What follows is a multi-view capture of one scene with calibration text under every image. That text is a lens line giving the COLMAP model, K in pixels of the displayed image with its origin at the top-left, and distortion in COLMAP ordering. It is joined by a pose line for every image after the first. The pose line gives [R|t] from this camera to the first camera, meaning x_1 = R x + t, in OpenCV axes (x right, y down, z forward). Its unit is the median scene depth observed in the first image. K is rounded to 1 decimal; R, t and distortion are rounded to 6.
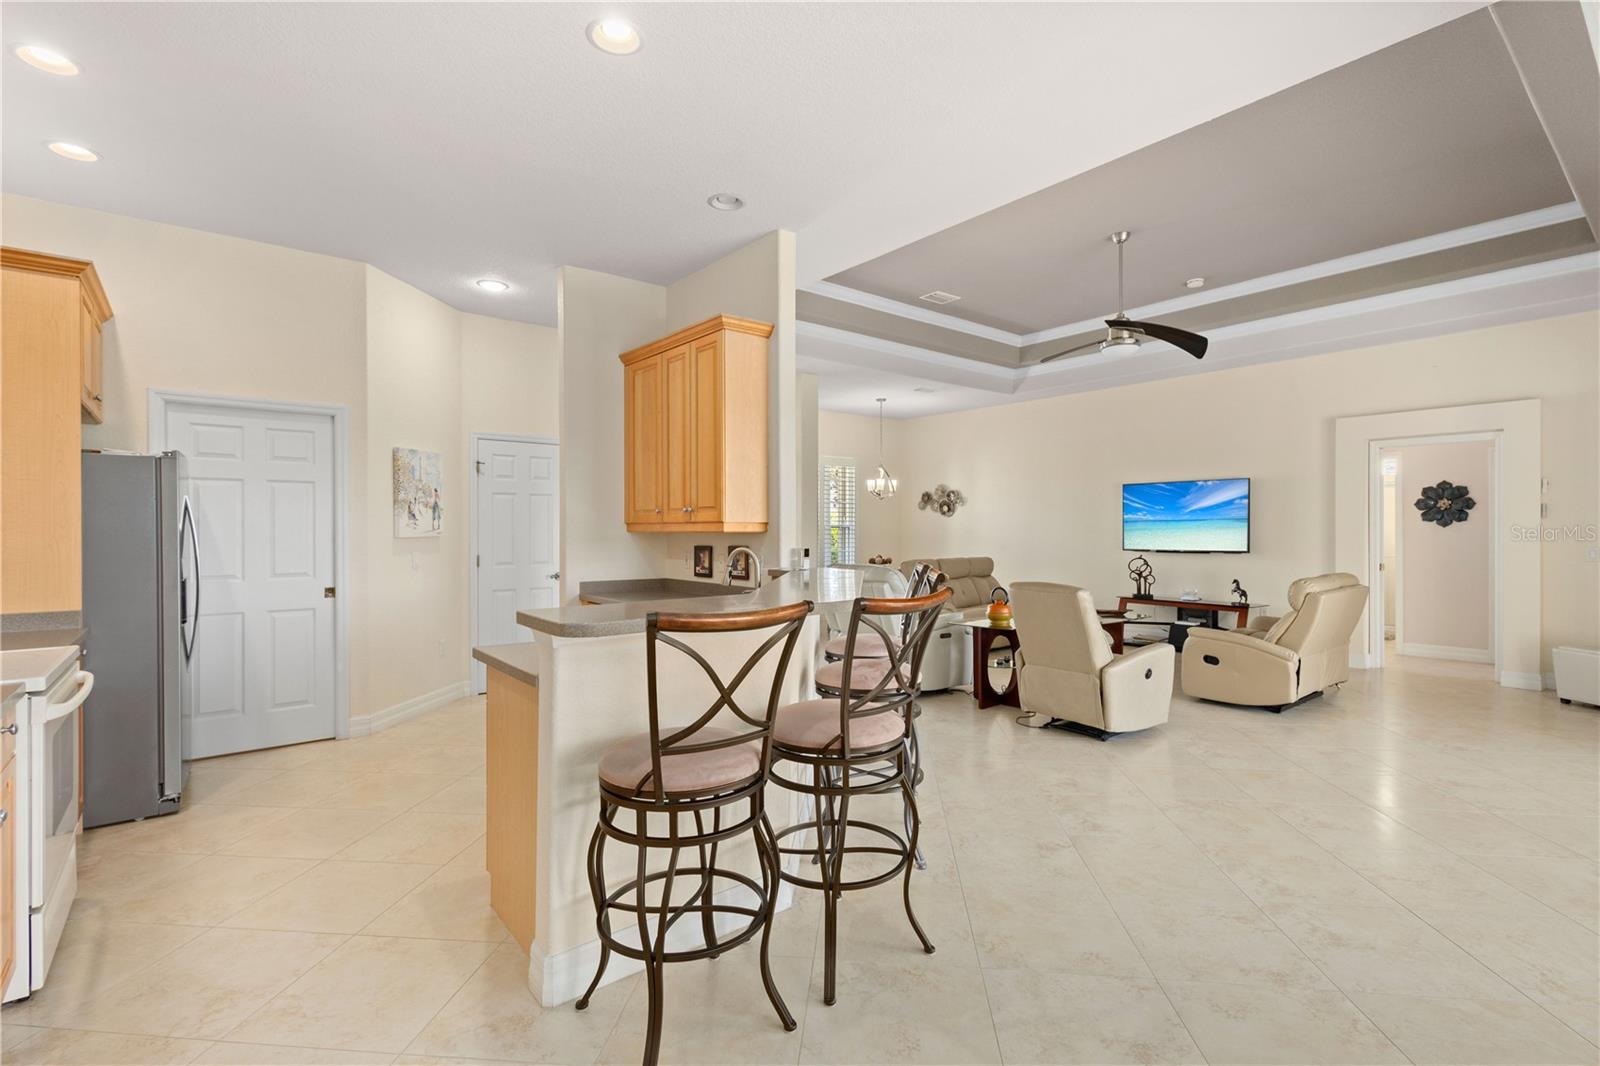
lens RADIAL K [[733.0, 0, 806.6], [0, 733.0, 530.7], [0, 0, 1]] dist [0.002720, -0.000135]
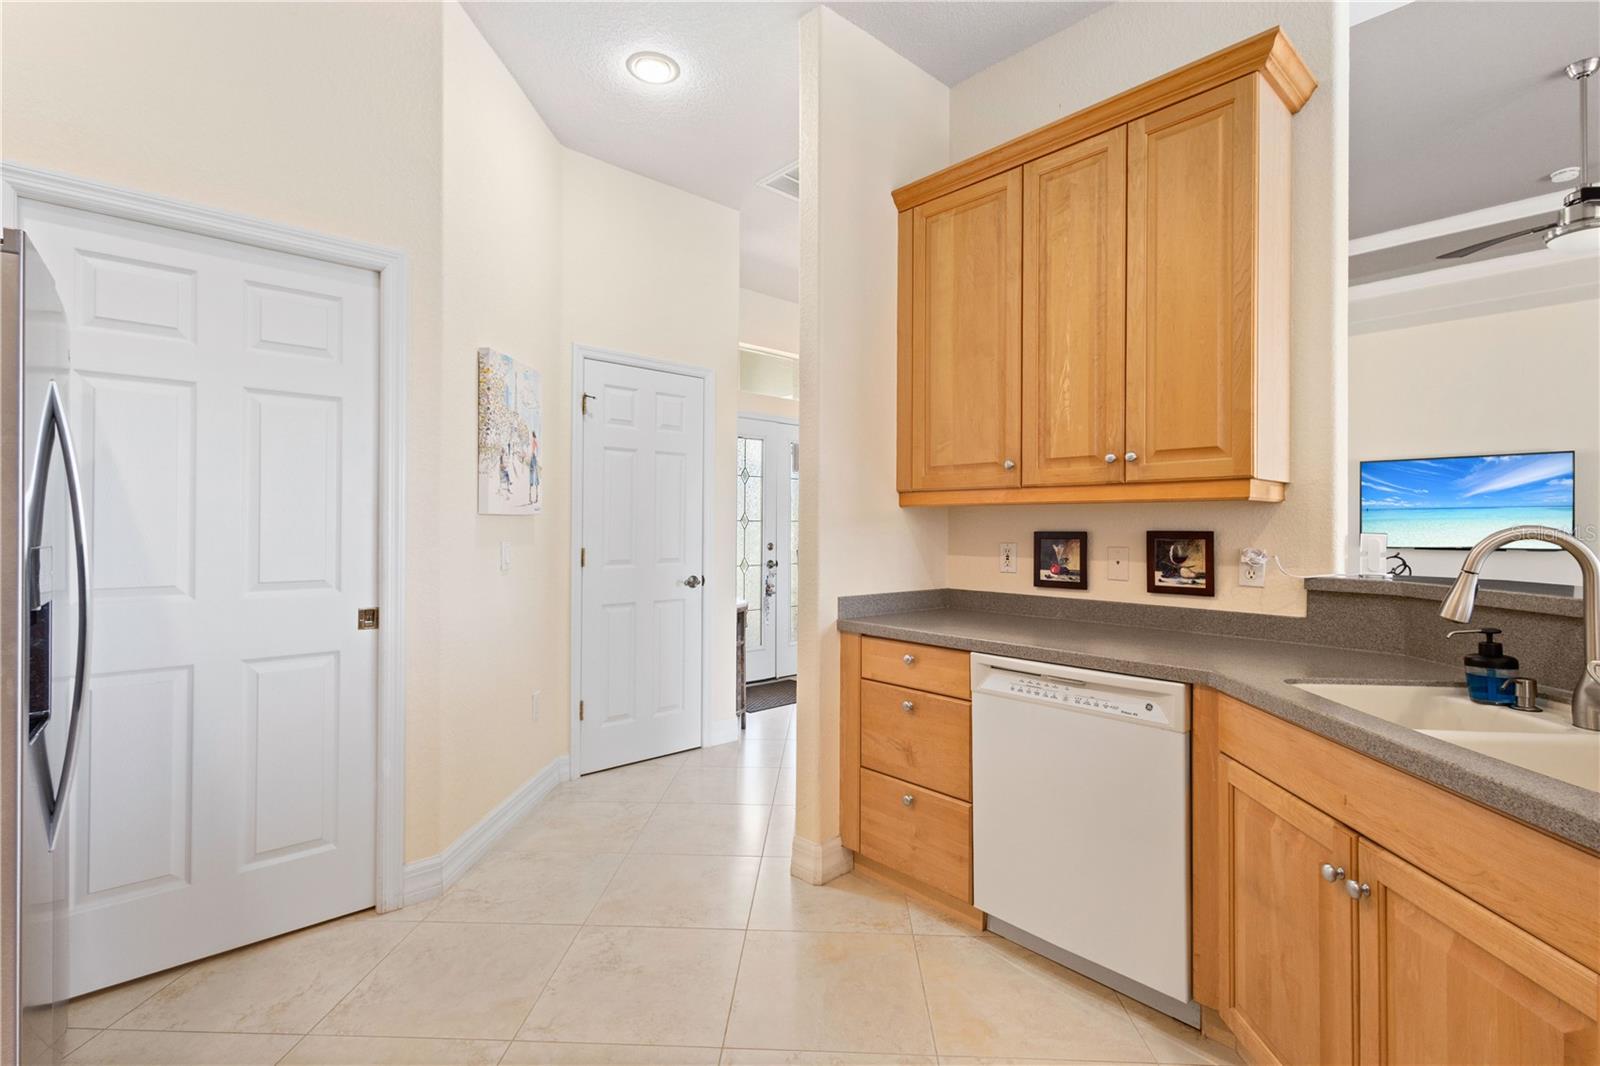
lens RADIAL K [[743.7, 0, 805.4], [0, 743.7, 521.5], [0, 0, 1]] dist [0.003516, -0.000263]
pose [[0.998297, 0.006709, 0.057943, -0.353431], [-0.006211, 0.999942, -0.008765, 0.018565], [-0.057999, 0.008391, 0.998281, 0.438263]]
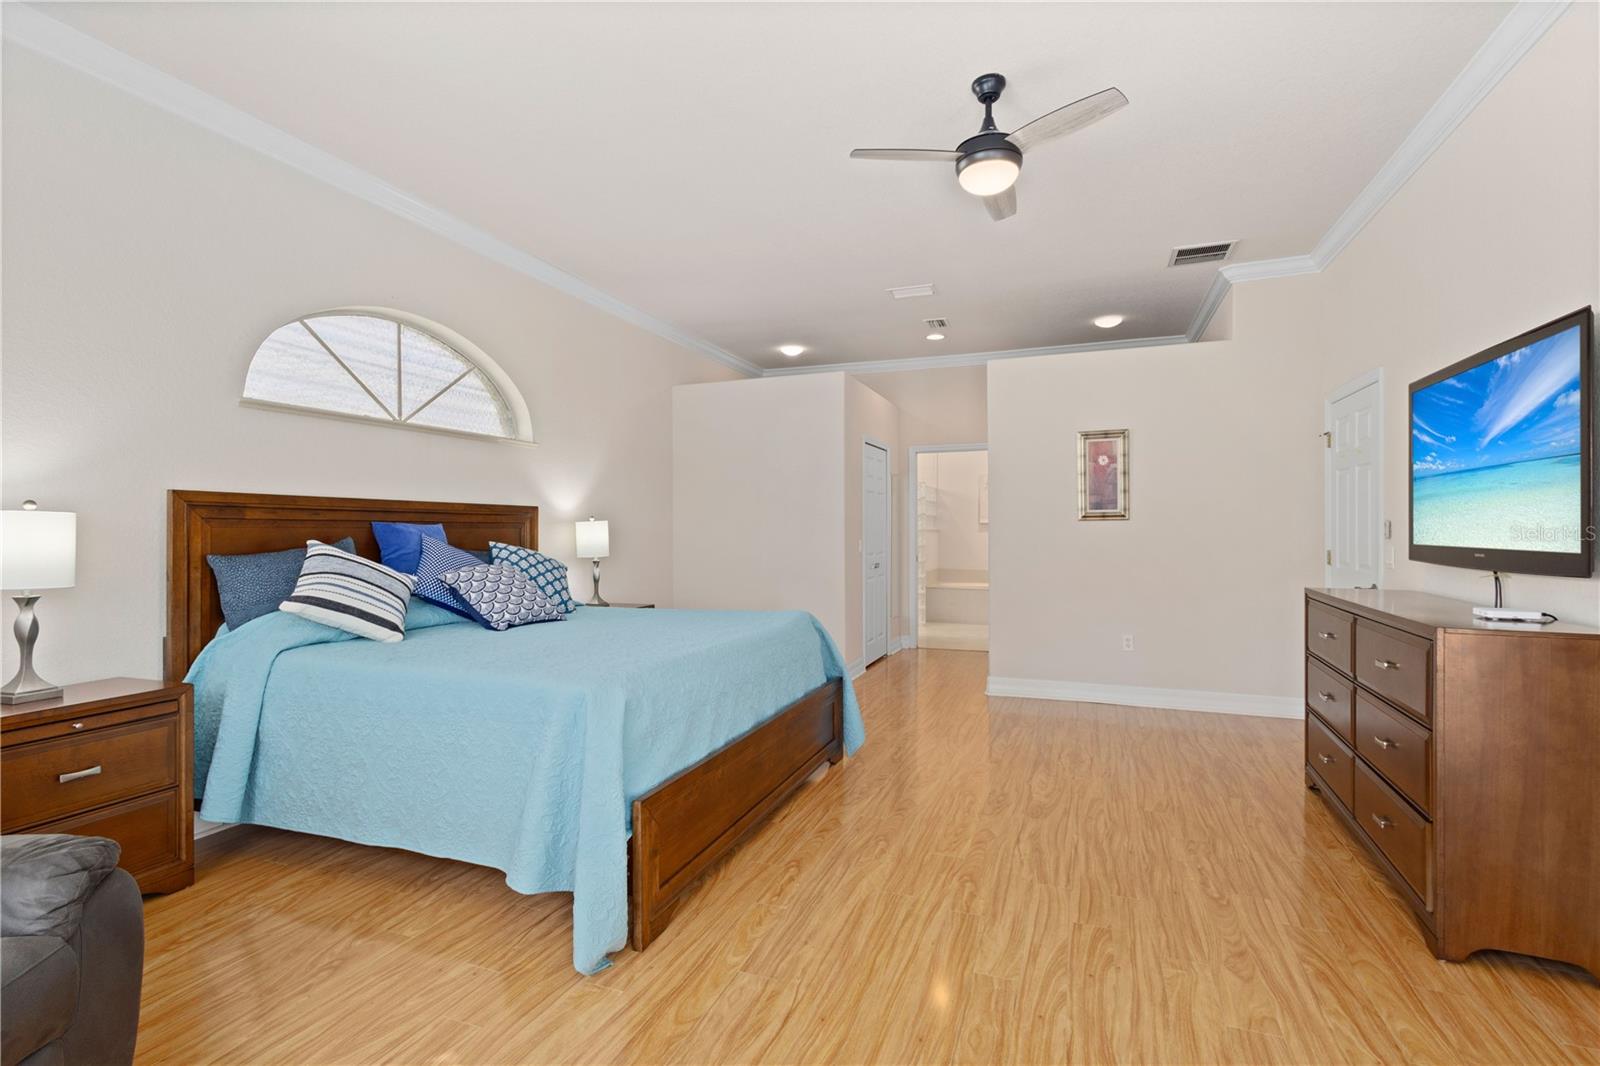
lens RADIAL K [[711.1, 0, 800.0], [0, 711.1, 533.0], [0, 0, 1]] dist [-0.040592, 0.000417]
pose [[0.489207, 0.011271, -0.872095, 1.072097], [0.001021, 0.999908, 0.013496, 0.022705], [0.872167, -0.007493, 0.489151, 0.874844]]
